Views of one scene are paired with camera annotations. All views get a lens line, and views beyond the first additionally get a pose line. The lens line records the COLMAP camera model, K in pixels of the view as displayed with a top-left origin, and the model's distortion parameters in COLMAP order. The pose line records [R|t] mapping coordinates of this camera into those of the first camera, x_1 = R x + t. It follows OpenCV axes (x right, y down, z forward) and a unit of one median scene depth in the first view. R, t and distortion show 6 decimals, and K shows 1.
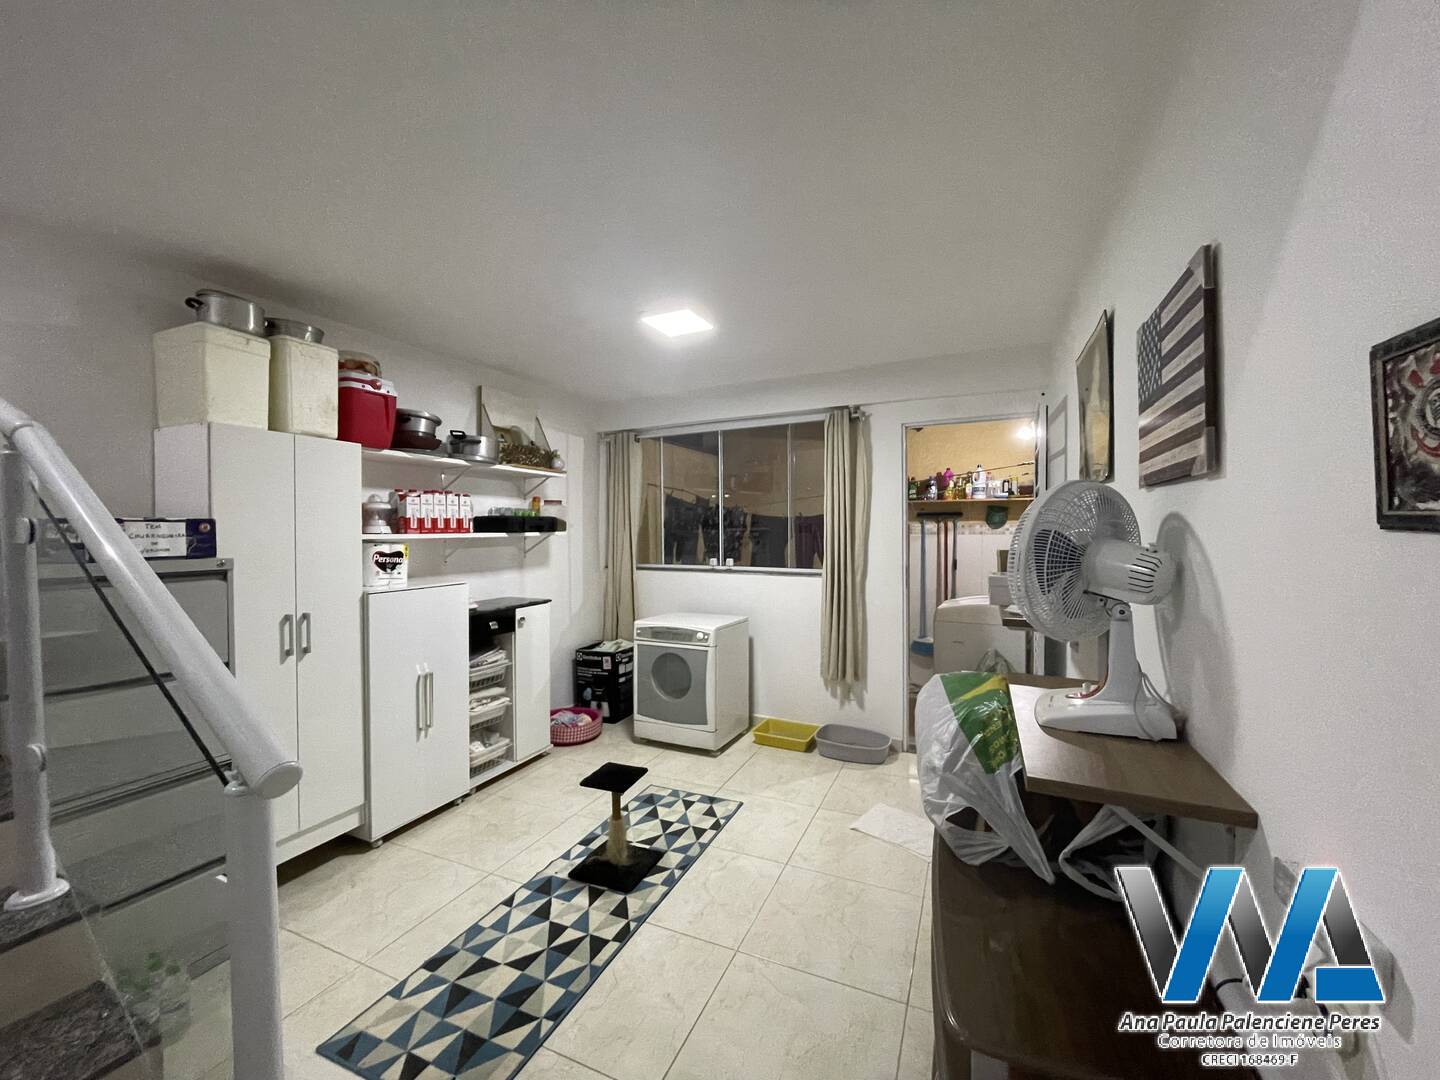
lens RADIAL K [[582.3, 0, 720.1], [0, 582.3, 537.2], [0, 0, 1]] dist [-0.002130, -0.000359]
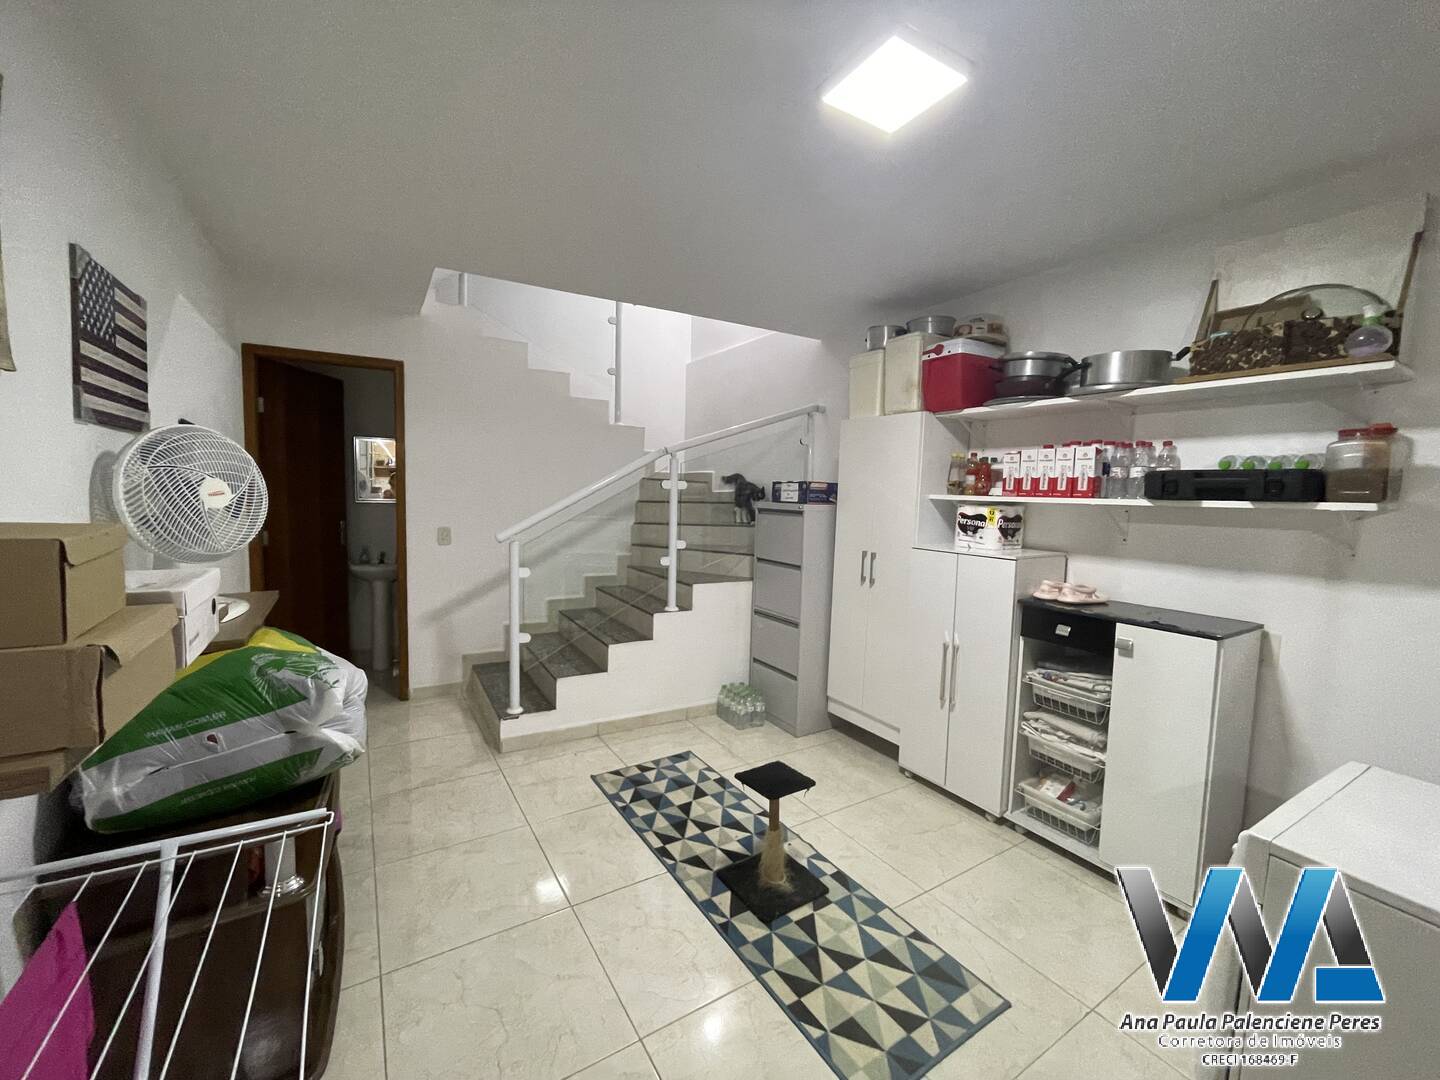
lens RADIAL K [[582.3, 0, 720.1], [0, 582.3, 537.2], [0, 0, 1]] dist [-0.002130, -0.000359]
pose [[-0.557773, 0.056710, -0.828054, 0.497102], [-0.033349, 0.995326, 0.090629, -0.010780], [0.829324, 0.078165, -0.553275, 1.261323]]
